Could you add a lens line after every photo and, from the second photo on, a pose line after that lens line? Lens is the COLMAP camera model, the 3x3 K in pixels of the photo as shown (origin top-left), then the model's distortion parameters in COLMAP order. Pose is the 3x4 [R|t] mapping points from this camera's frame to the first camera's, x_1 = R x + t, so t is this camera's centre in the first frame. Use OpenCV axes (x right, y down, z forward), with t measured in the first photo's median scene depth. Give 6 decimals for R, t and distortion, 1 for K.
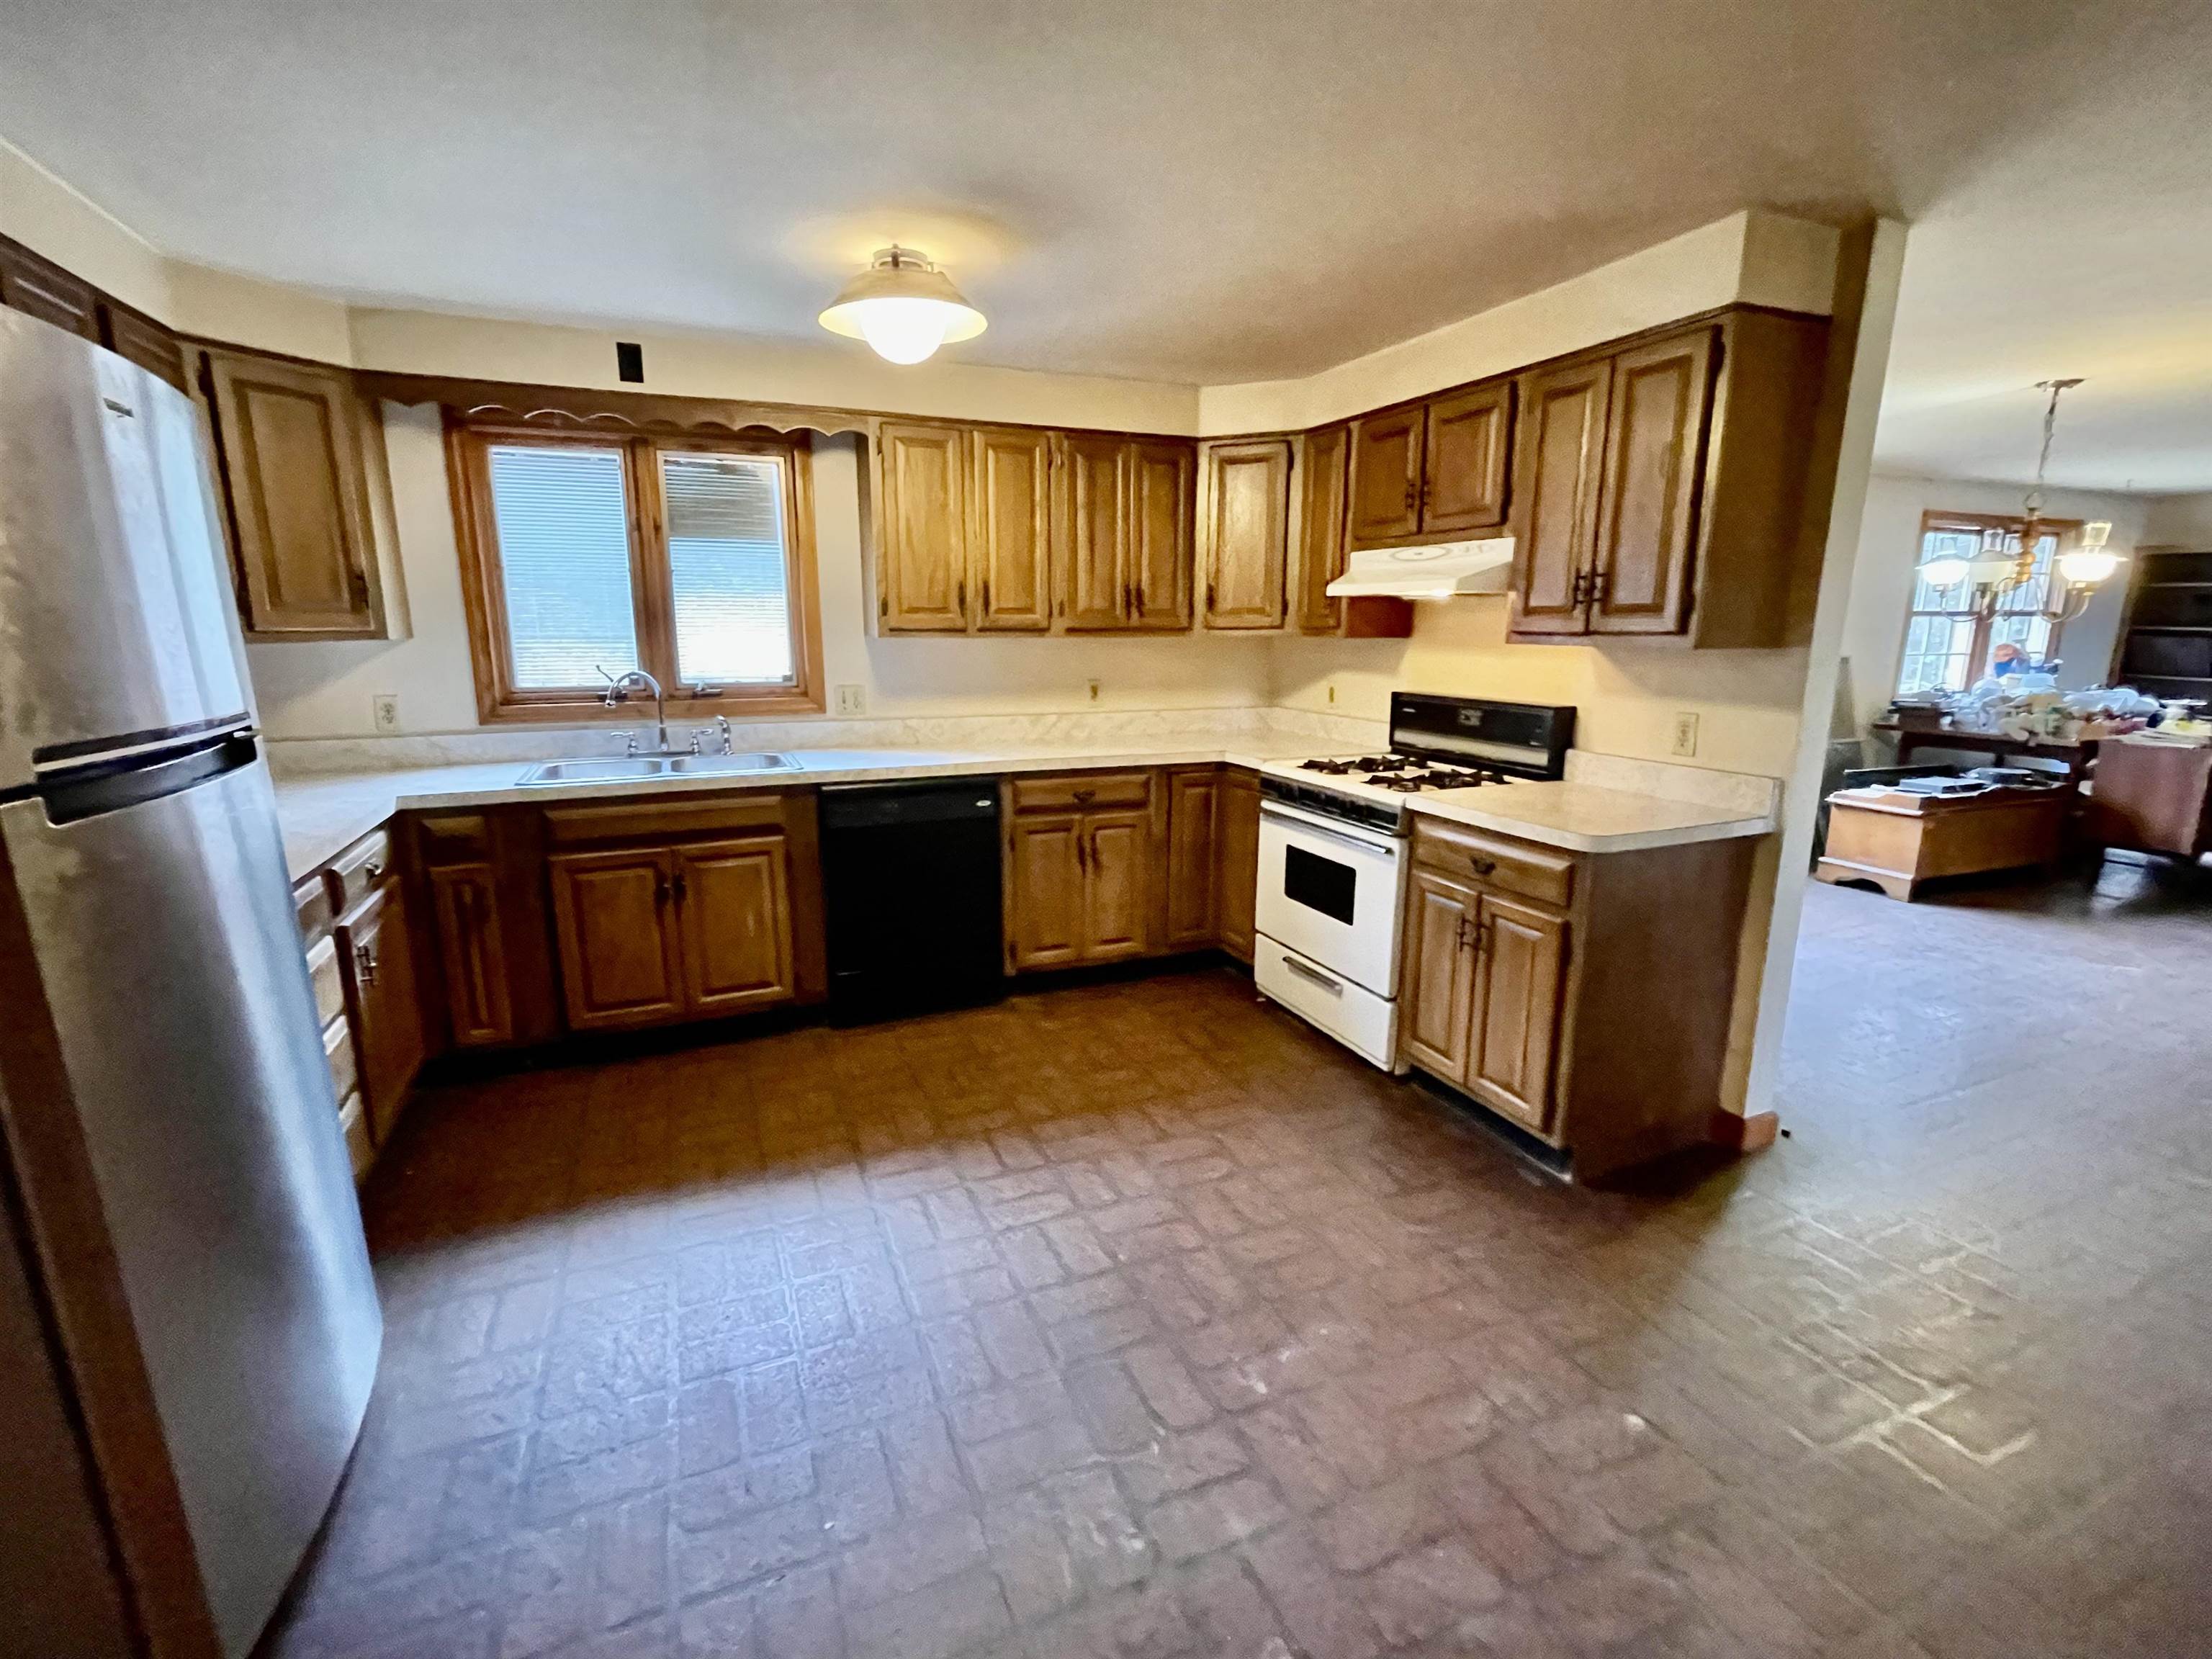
lens RADIAL K [[976.0, 0, 1095.0], [0, 976.0, 830.2], [0, 0, 1]] dist [-0.001299, -0.000487]
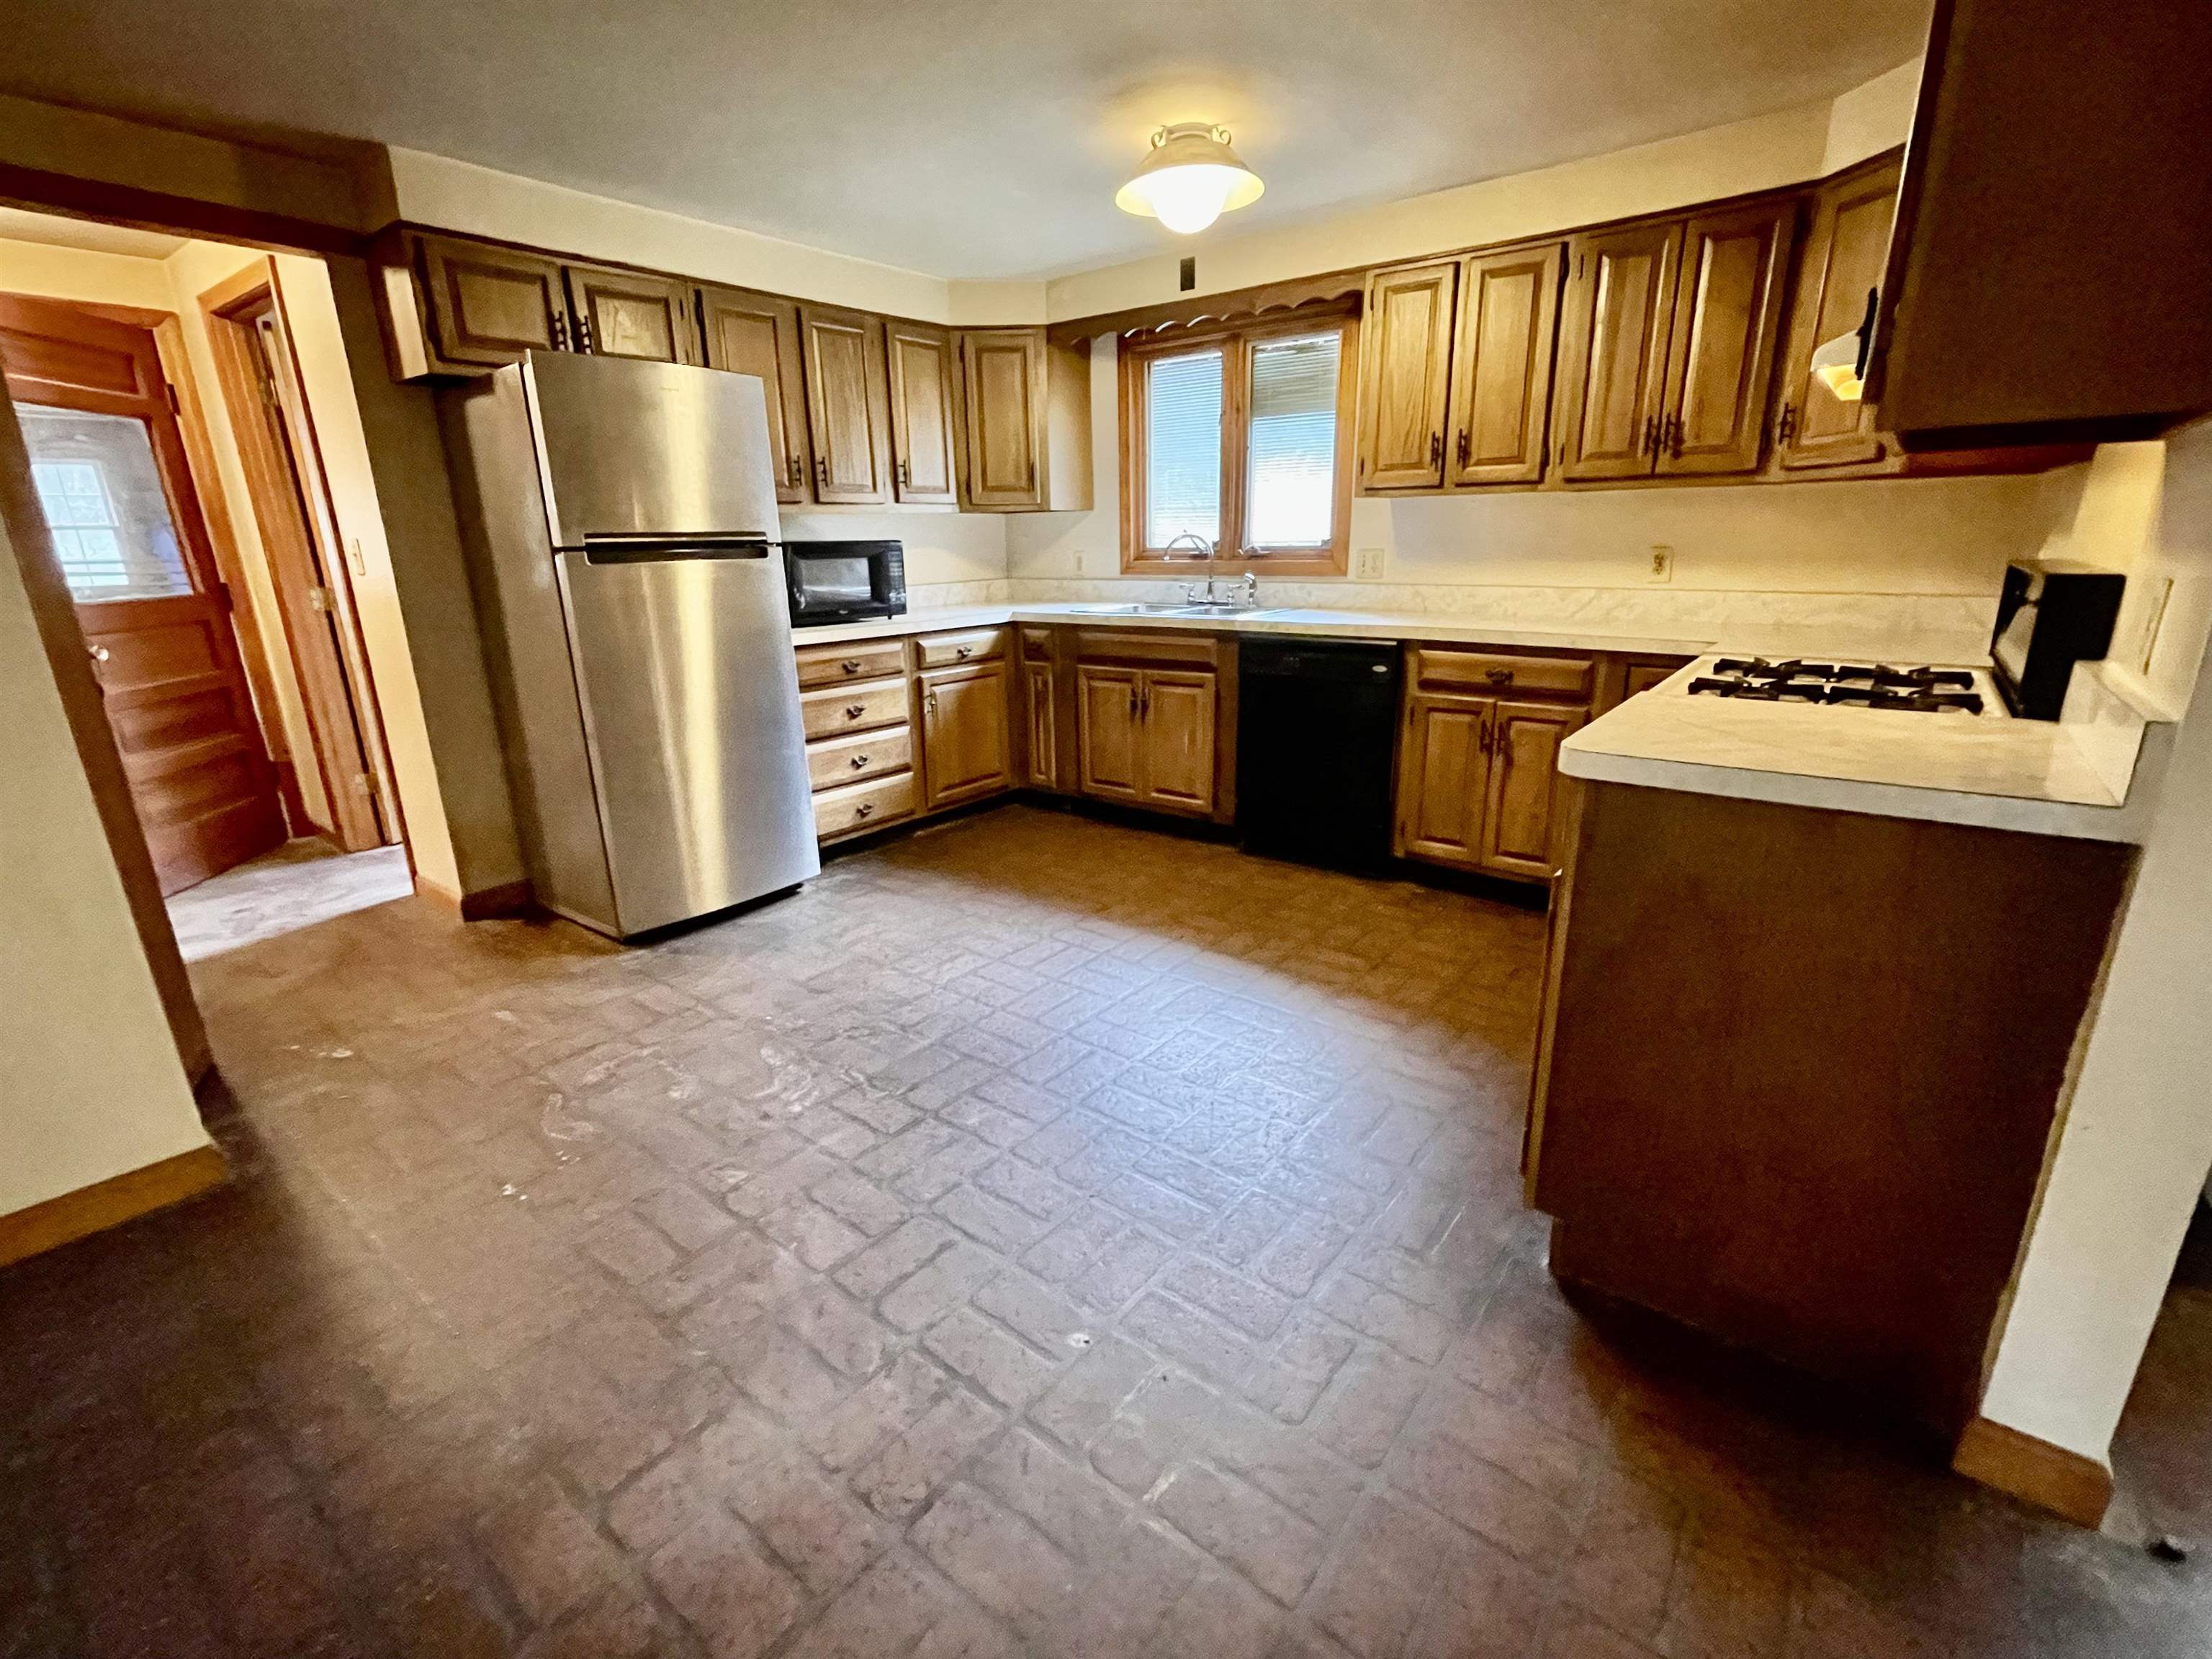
lens RADIAL K [[976.0, 0, 1095.0], [0, 976.0, 830.2], [0, 0, 1]] dist [-0.001299, -0.000487]
pose [[0.483679, 0.242829, -0.840886, 0.594024], [-0.163365, 0.968906, 0.185830, -0.006340], [0.859864, 0.047489, 0.508309, 0.267200]]
